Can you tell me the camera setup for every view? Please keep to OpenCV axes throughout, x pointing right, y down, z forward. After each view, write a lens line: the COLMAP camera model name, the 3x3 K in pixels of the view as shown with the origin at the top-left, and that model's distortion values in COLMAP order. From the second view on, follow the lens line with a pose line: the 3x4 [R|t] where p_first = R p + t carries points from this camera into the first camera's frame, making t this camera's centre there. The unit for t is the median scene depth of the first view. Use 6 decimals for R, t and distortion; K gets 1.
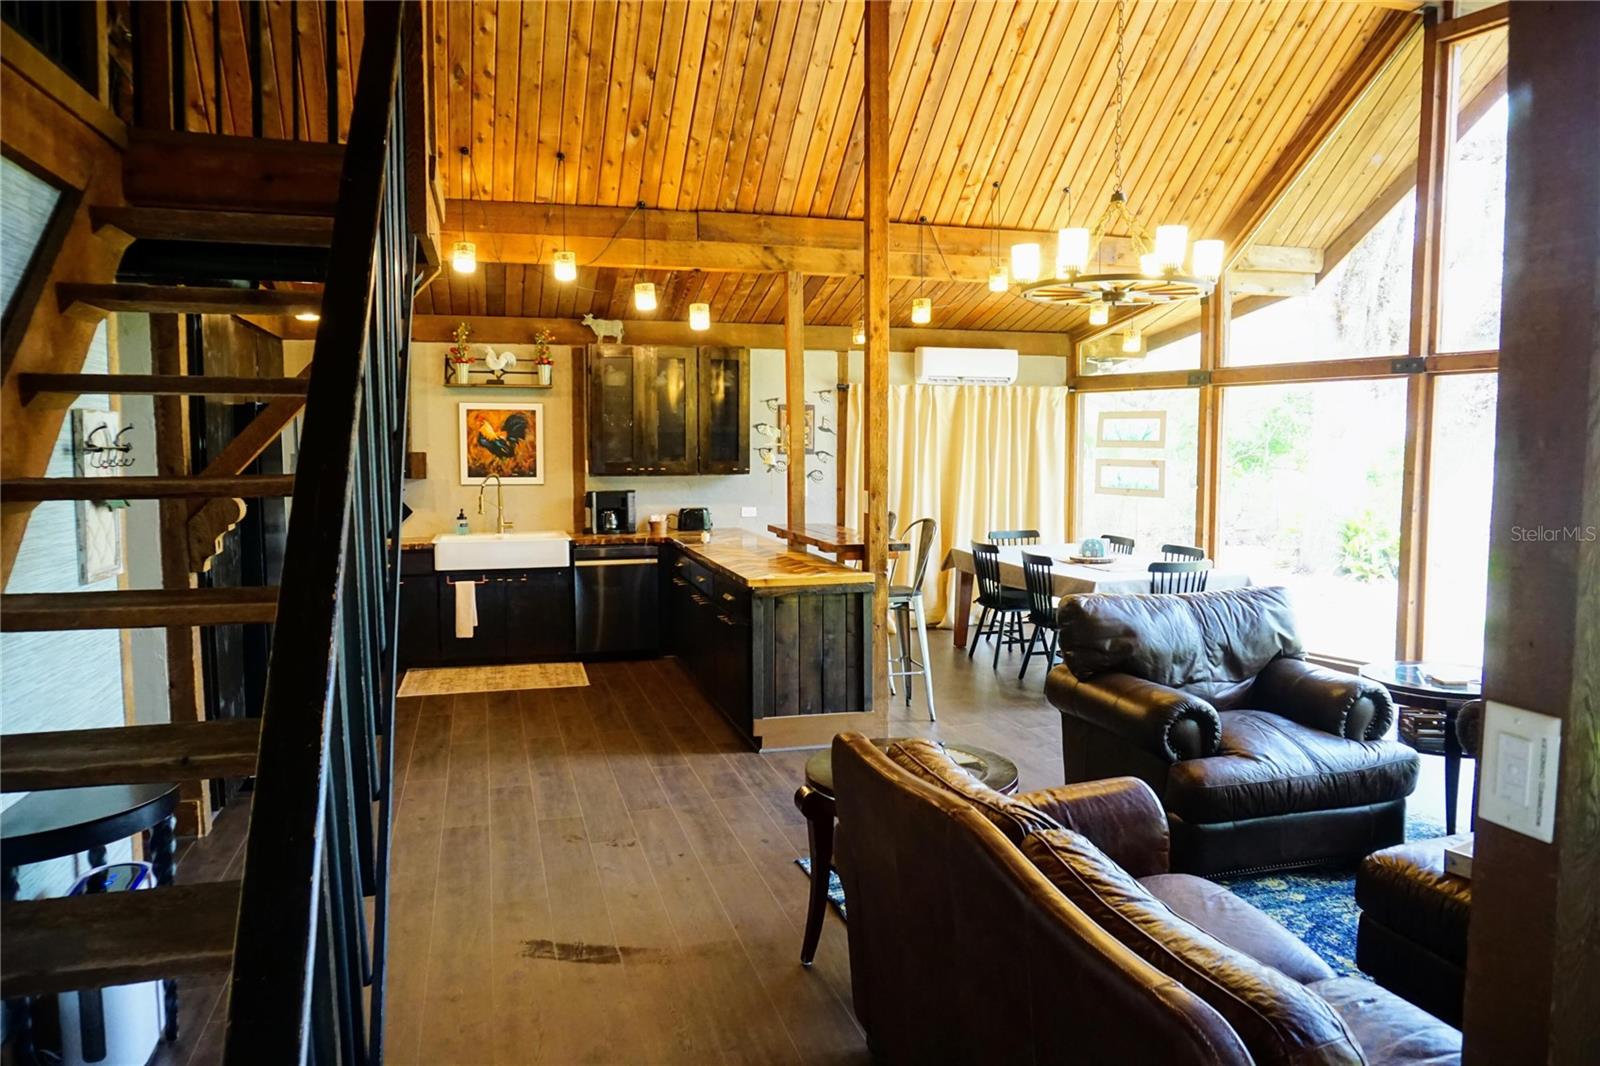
lens RADIAL K [[1067.8, 0, 795.9], [0, 1067.8, 539.4], [0, 0, 1]] dist [-0.051868, 0.033344]
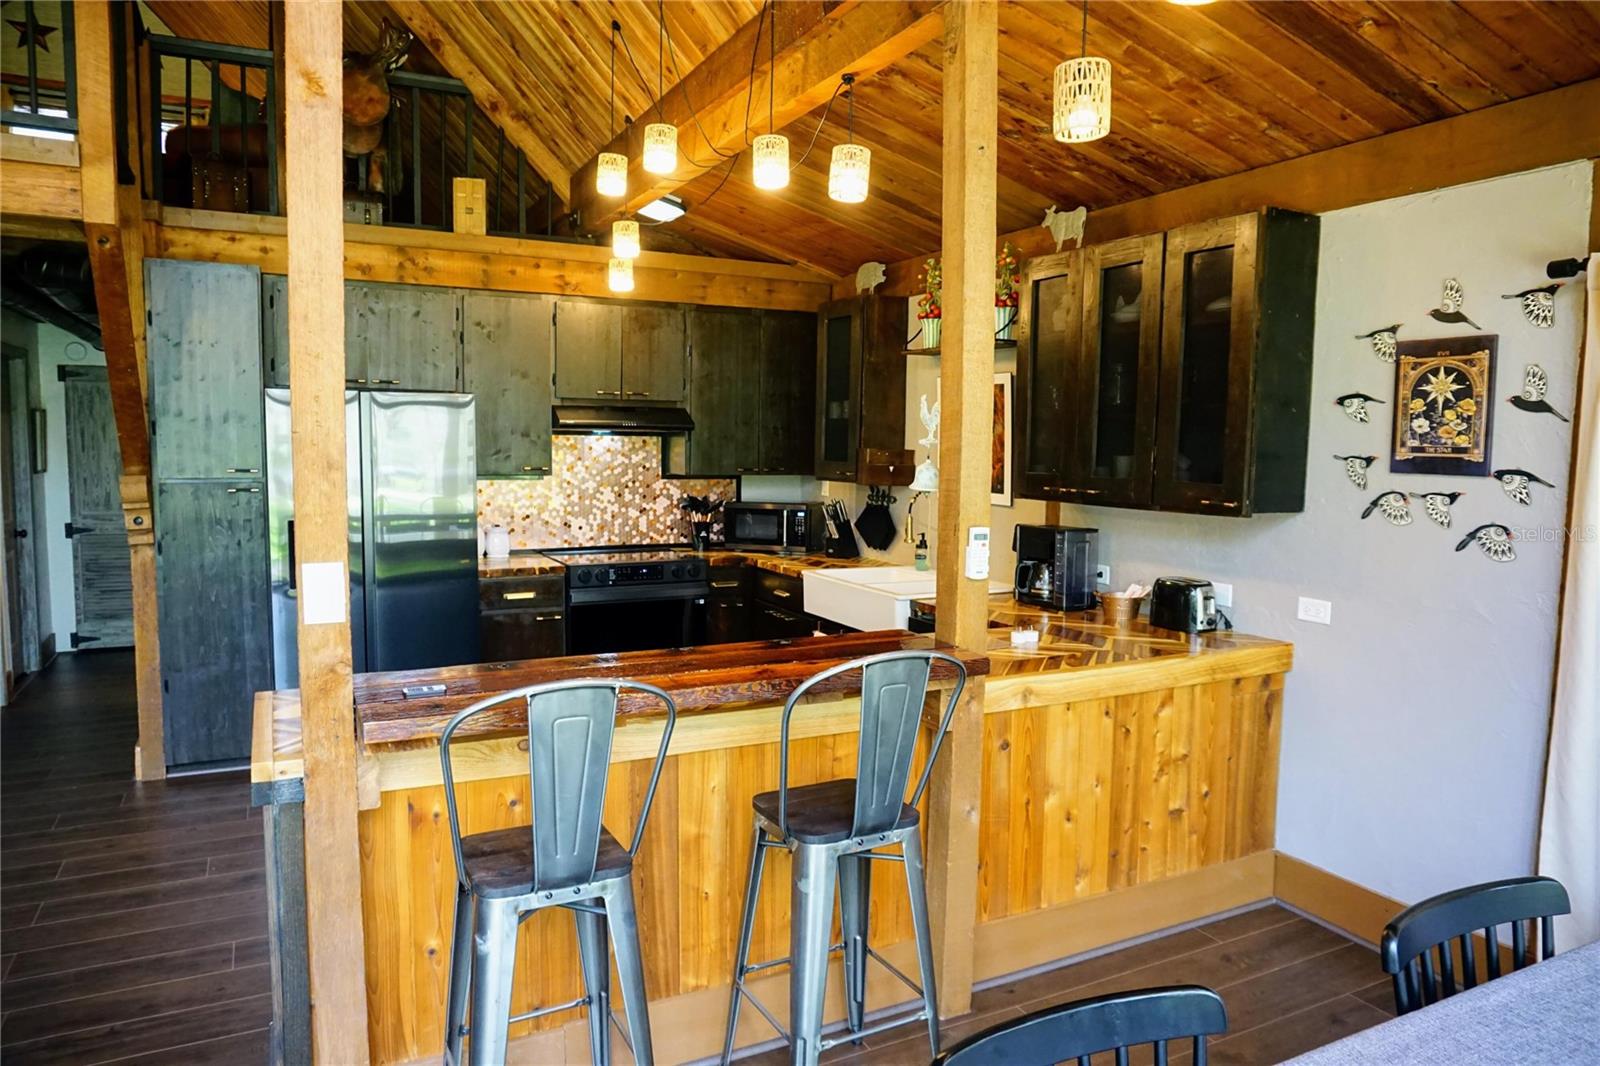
lens RADIAL K [[1067.8, 0, 797.5], [0, 1067.8, 532.5], [0, 0, 1]] dist [-0.051868, 0.033344]
pose [[0.180063, 0.090565, -0.979477, 0.337565], [-0.098688, 0.992392, 0.073617, -0.070339], [0.978692, 0.083407, 0.187630, 0.777107]]
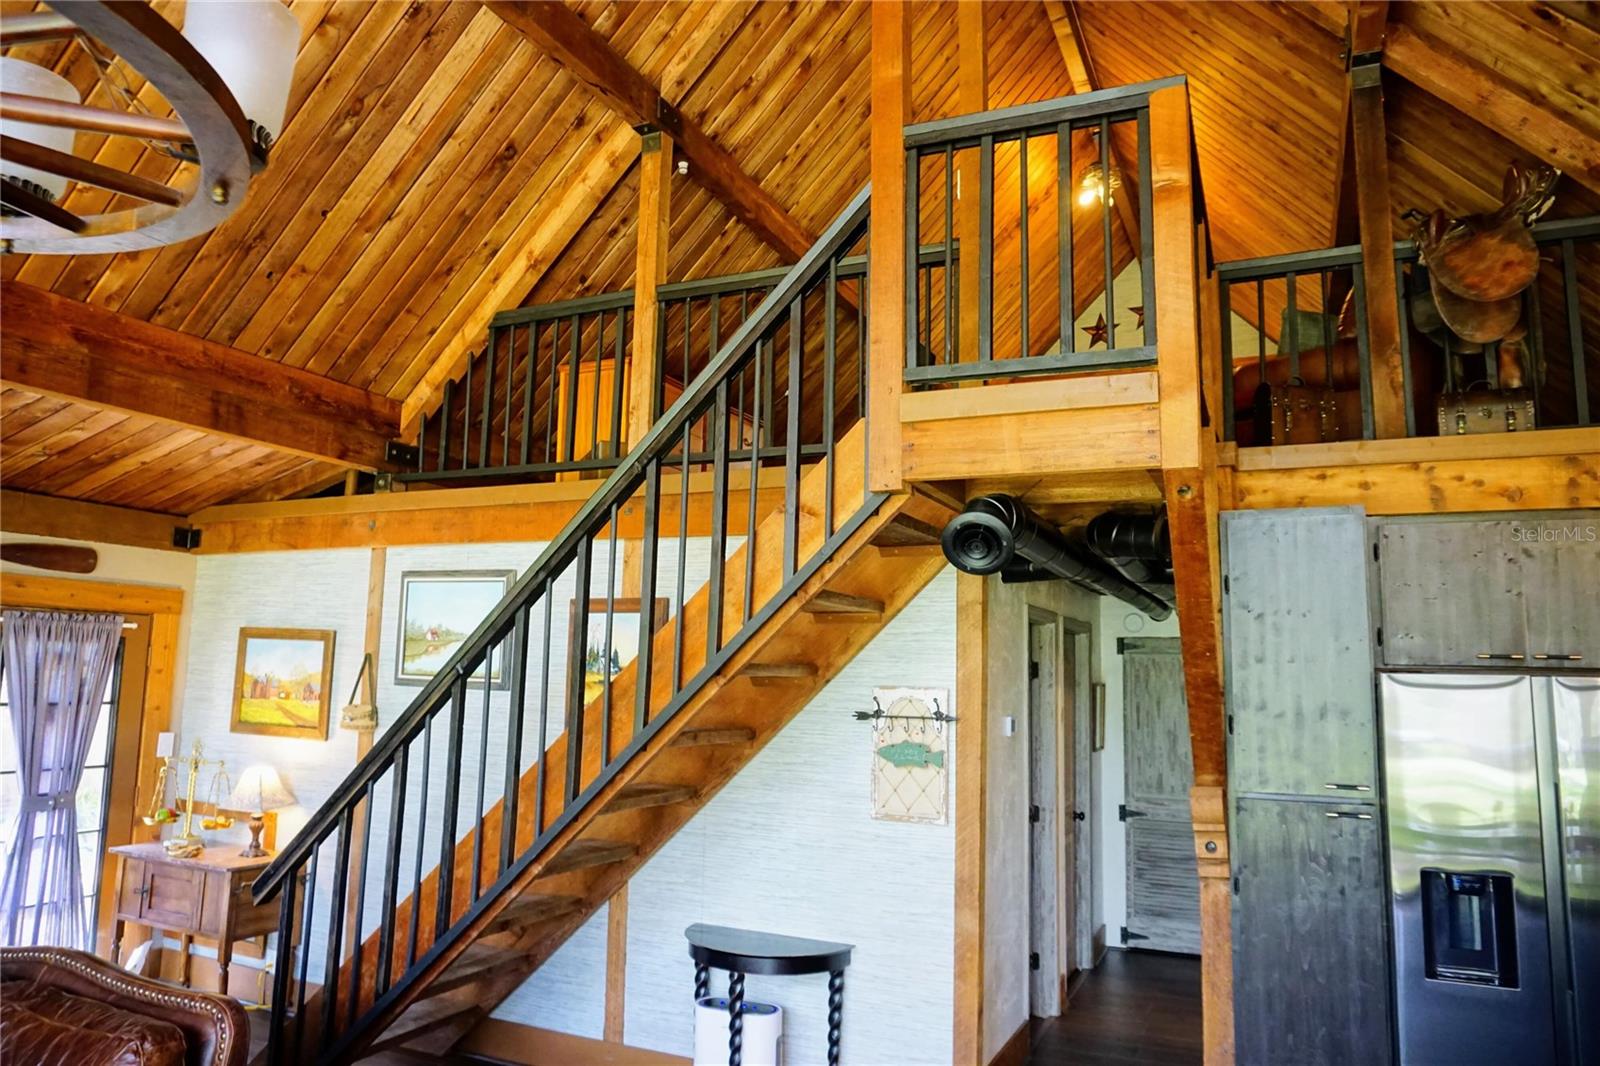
lens RADIAL K [[1067.8, 0, 793.5], [0, 1067.8, 529.8], [0, 0, 1]] dist [-0.051868, 0.033344]
pose [[-0.655567, -0.115946, -0.746183, 0.167584], [-0.087639, 0.993147, -0.077324, -0.081201], [0.750034, 0.014703, -0.661235, 0.690296]]
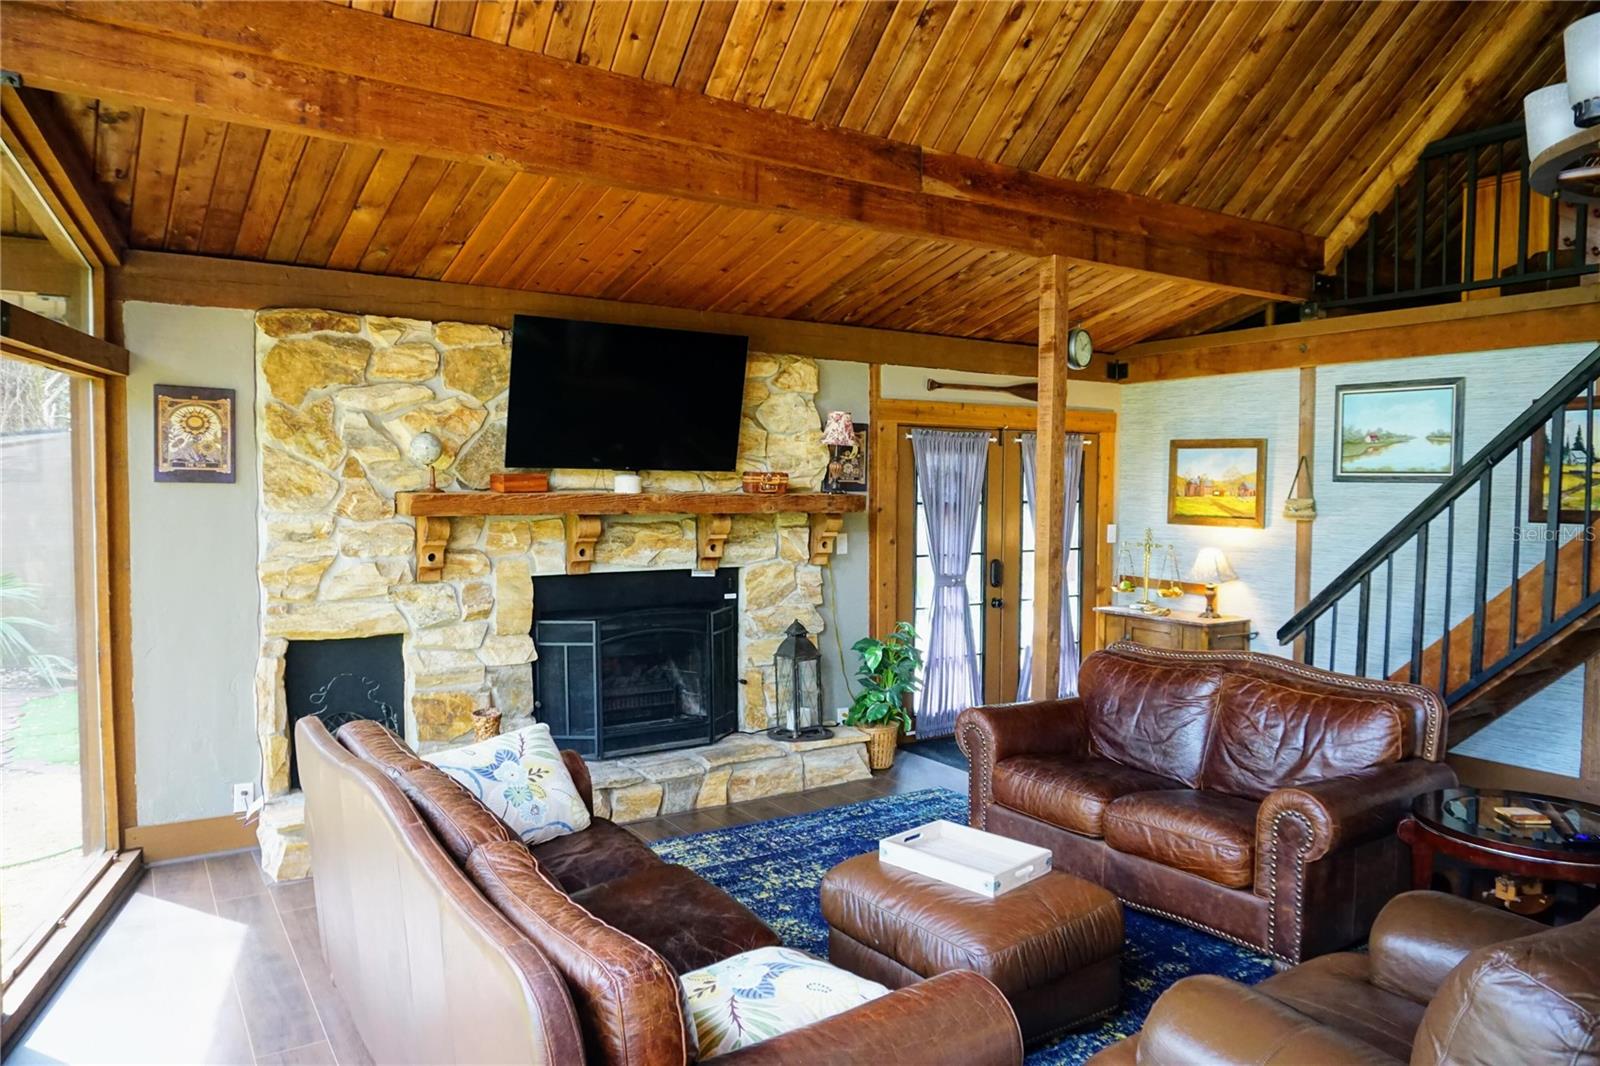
lens RADIAL K [[1067.8, 0, 789.3], [0, 1067.8, 531.6], [0, 0, 1]] dist [-0.051868, 0.033344]
pose [[-0.956123, 0.010954, -0.292761, 0.442675], [-0.027885, 0.991361, 0.128162, -0.067107], [0.291636, 0.130703, -0.947558, 0.699978]]
